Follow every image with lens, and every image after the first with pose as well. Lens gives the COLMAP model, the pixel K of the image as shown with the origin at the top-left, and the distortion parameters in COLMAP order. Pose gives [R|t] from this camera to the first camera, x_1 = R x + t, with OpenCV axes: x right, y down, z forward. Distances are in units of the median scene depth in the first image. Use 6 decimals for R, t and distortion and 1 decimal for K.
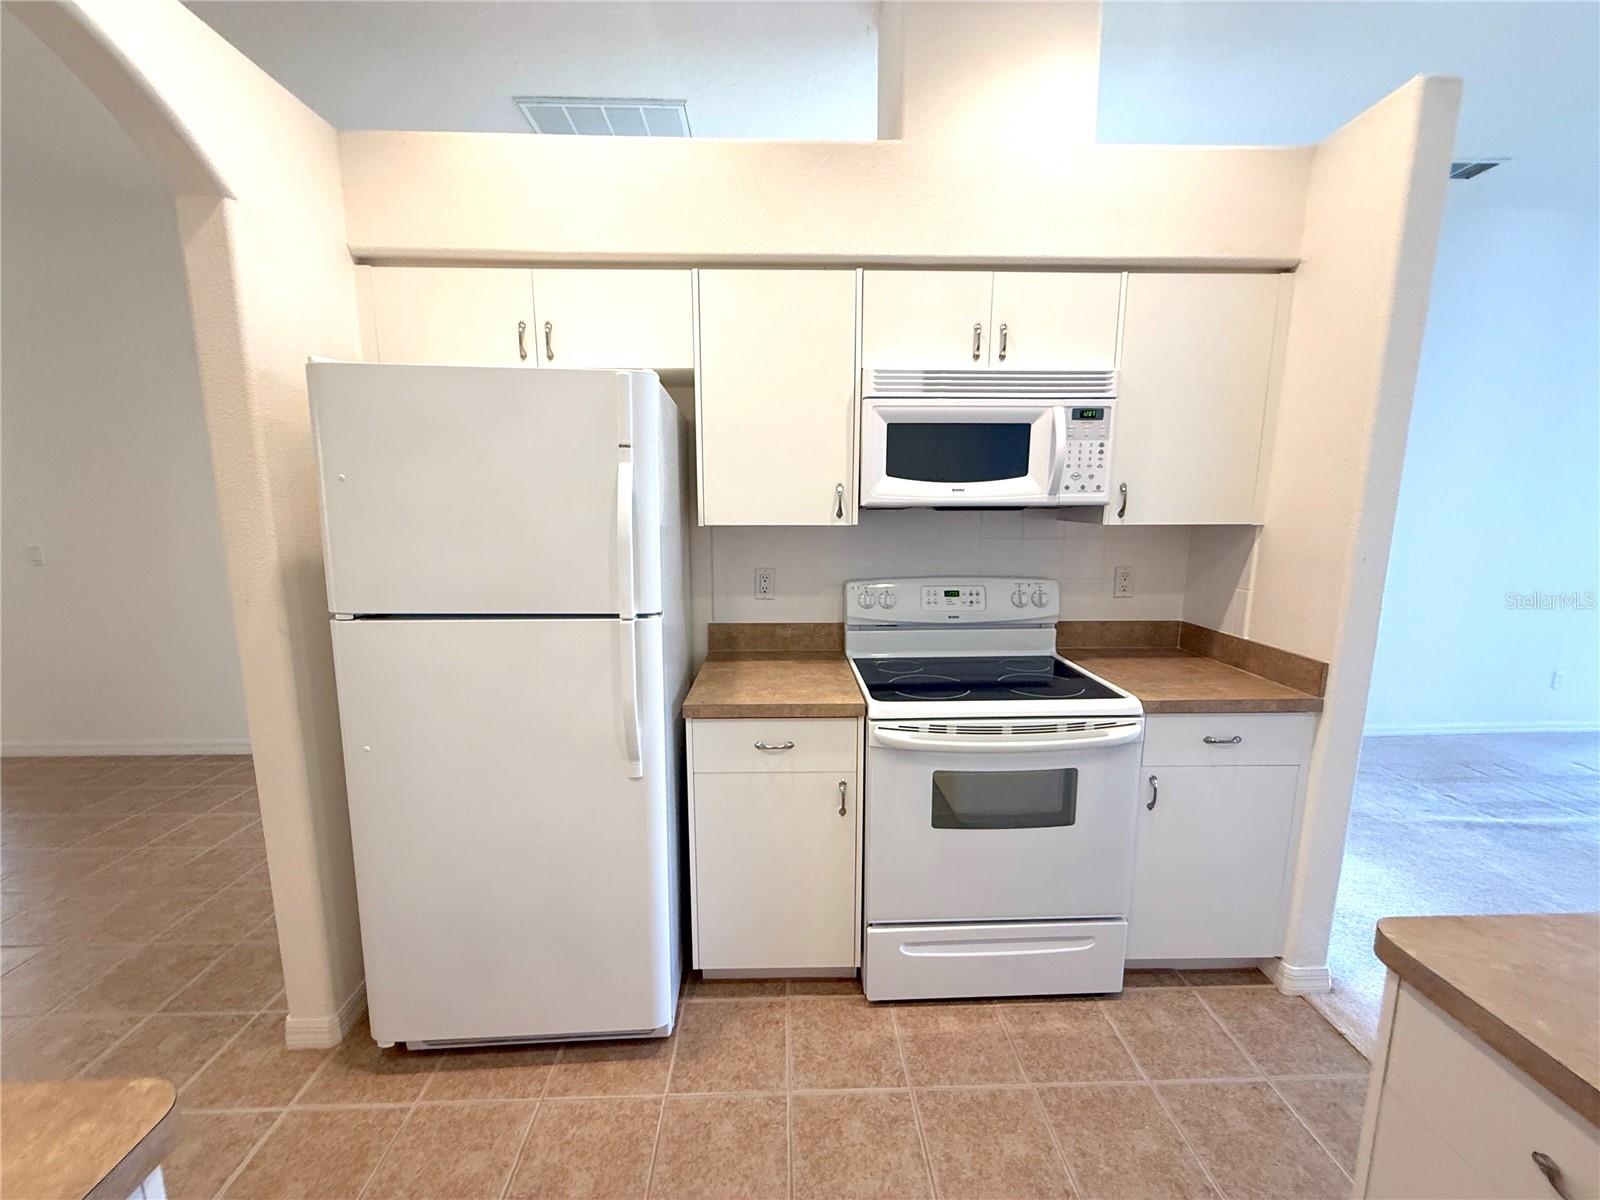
lens RADIAL K [[640.0, 0, 799.6], [0, 640.0, 600.6], [0, 0, 1]] dist [-0.000287, -0.000371]
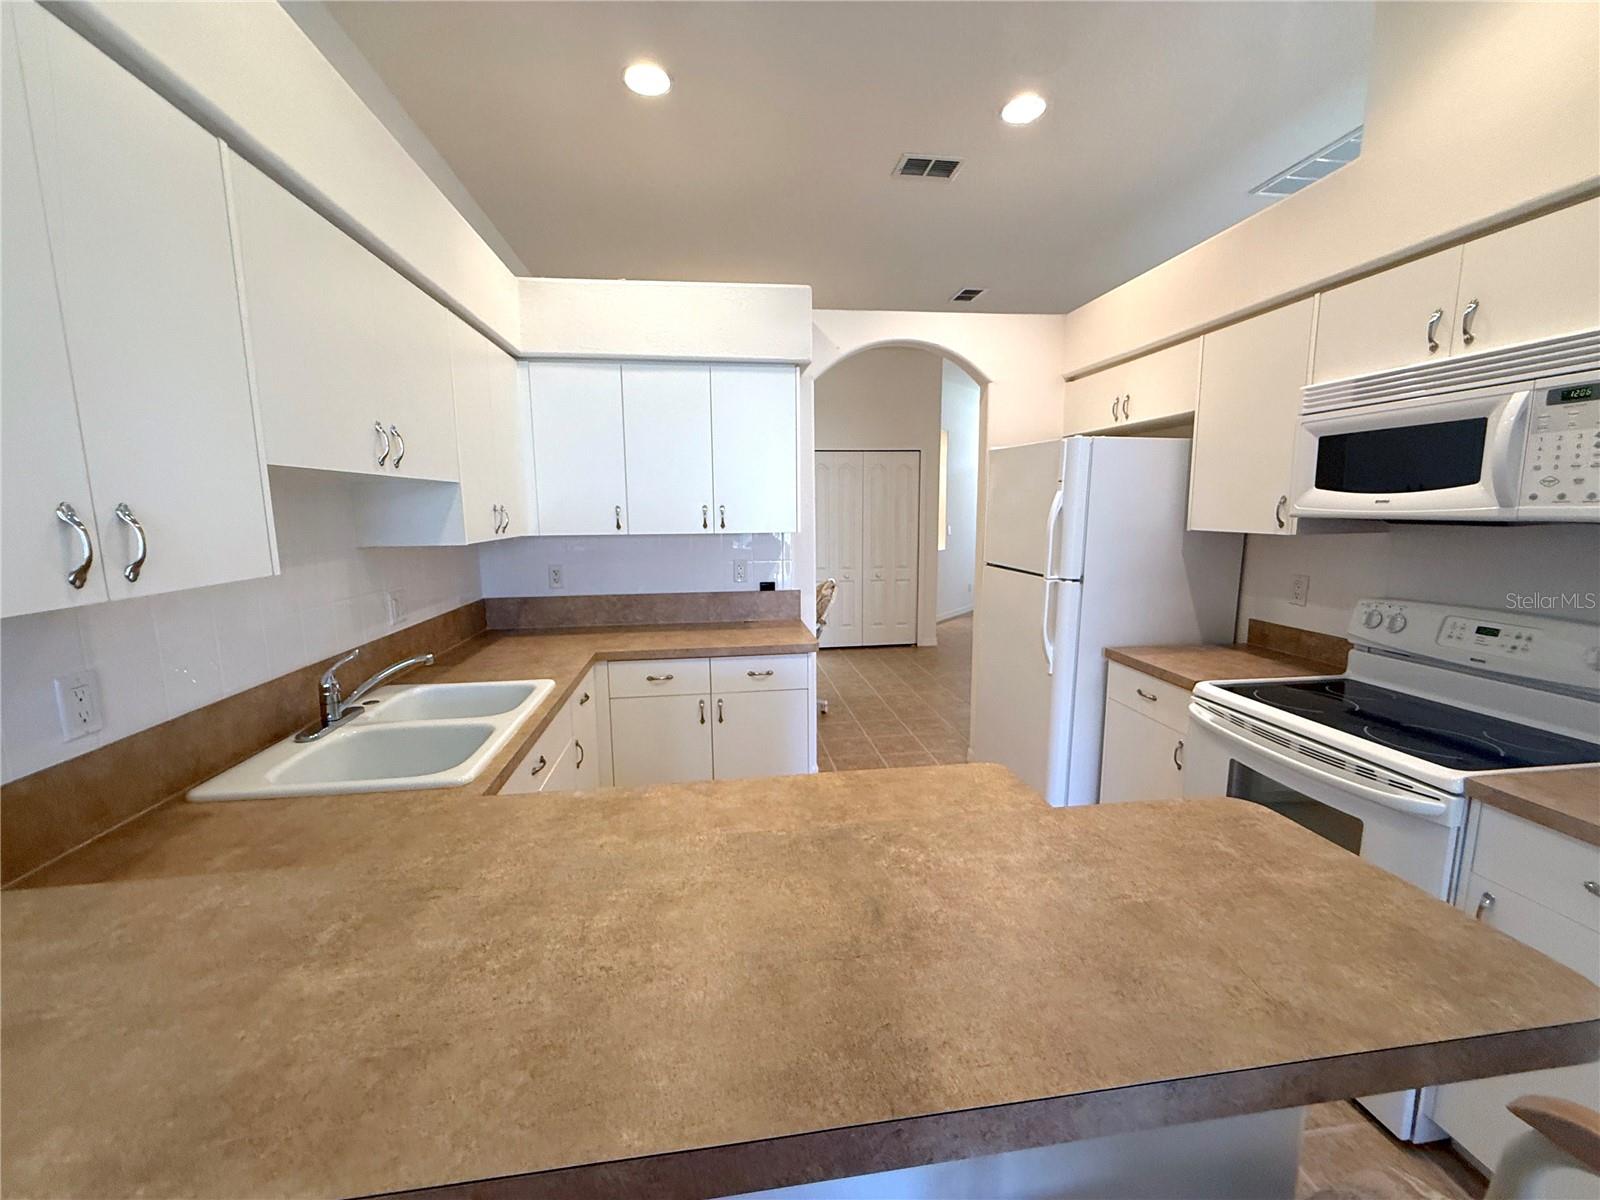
lens RADIAL K [[640.0, 0, 795.1], [0, 640.0, 598.3], [0, 0, 1]] dist [-0.000287, -0.000371]
pose [[0.097836, 0.141426, -0.985102, 1.085338], [-0.144692, 0.981355, 0.126517, -0.031851], [0.984628, 0.130159, 0.116475, 0.088895]]
